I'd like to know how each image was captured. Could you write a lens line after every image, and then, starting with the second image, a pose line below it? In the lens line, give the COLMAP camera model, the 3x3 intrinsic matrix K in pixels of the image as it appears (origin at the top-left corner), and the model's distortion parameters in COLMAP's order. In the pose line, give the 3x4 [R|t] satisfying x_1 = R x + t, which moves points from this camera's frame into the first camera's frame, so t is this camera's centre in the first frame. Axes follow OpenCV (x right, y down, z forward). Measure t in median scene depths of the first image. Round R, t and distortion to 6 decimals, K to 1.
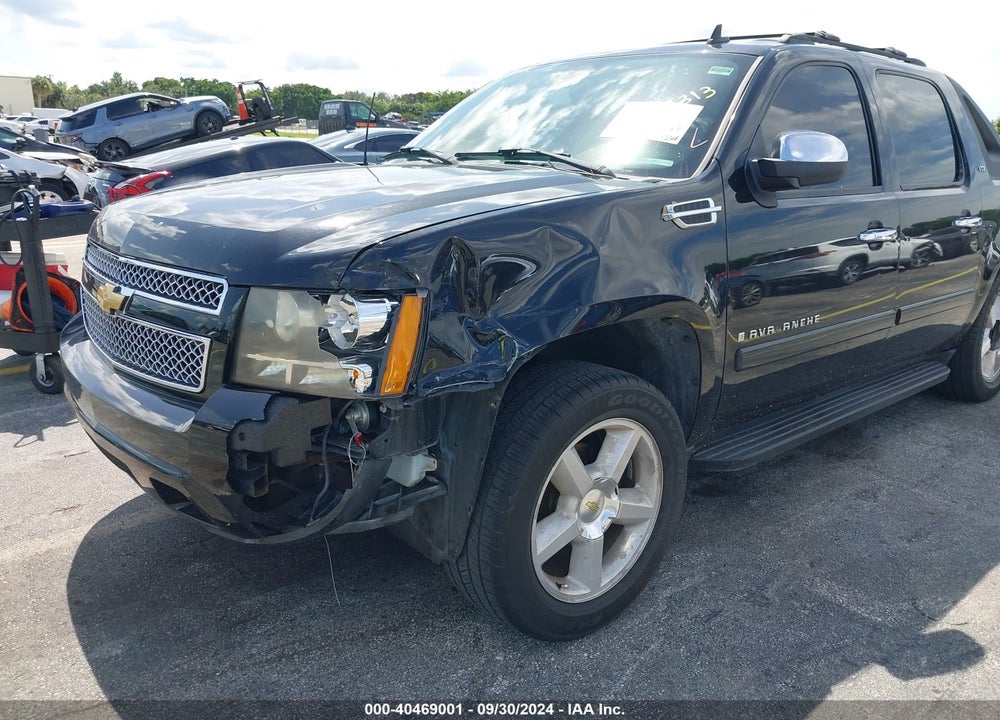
lens RADIAL K [[786.1, 0, 500.9], [0, 786.1, 342.5], [0, 0, 1]] dist [0.060639, -0.004302]
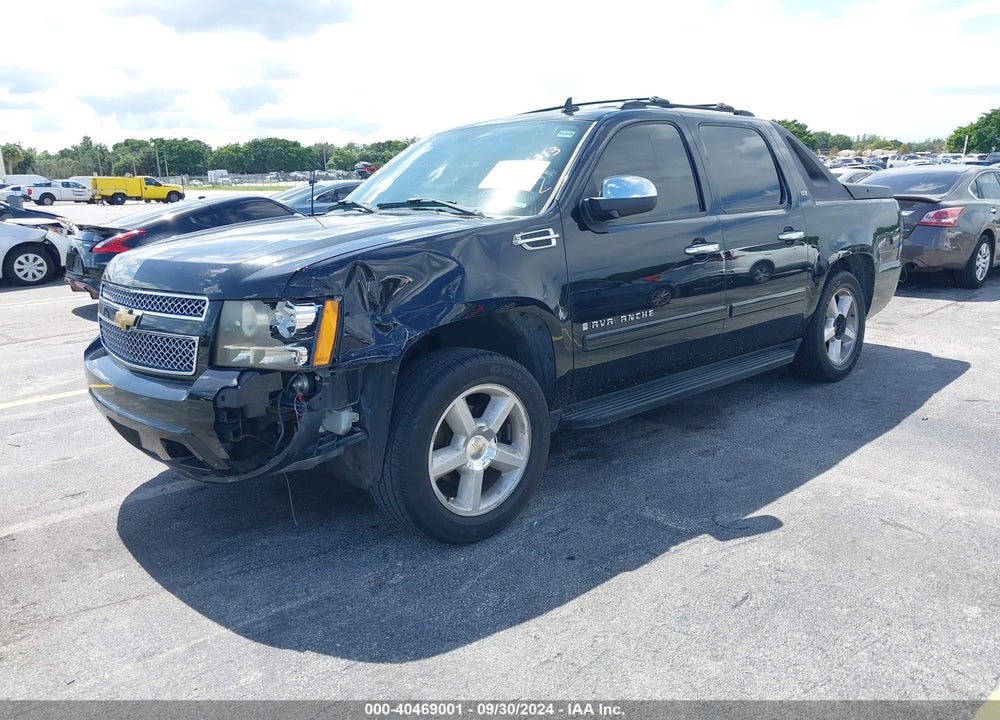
lens RADIAL K [[771.6, 0, 487.5], [0, 771.6, 354.7], [0, 0, 1]] dist [0.148906, -0.125534]
pose [[0.998387, -0.055799, 0.010475, 0.144019], [0.056116, 0.997880, -0.032948, 0.095545], [-0.008614, 0.033483, 0.999402, -0.435545]]
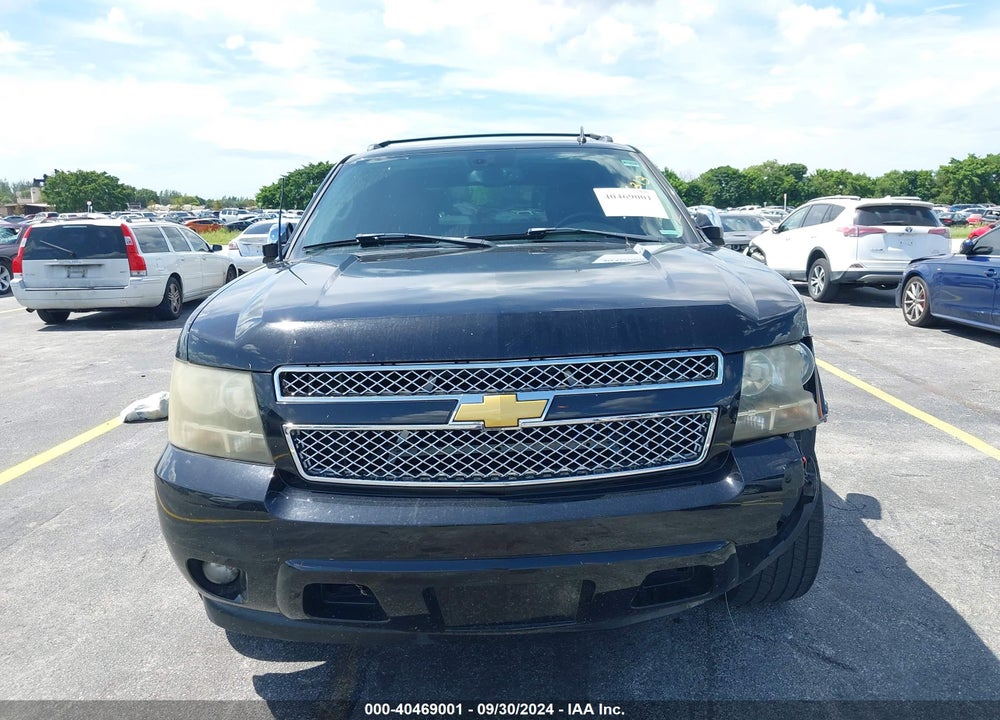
lens RADIAL K [[811.1, 0, 500.0], [0, 811.1, 360.0], [0, 0, 1]] dist [0.008322, -0.007153]
pose [[0.682555, -0.177600, 0.708927, -1.185398], [0.229064, 0.973134, 0.023246, -0.142872], [-0.694009, 0.146523, 0.704899, 0.364384]]
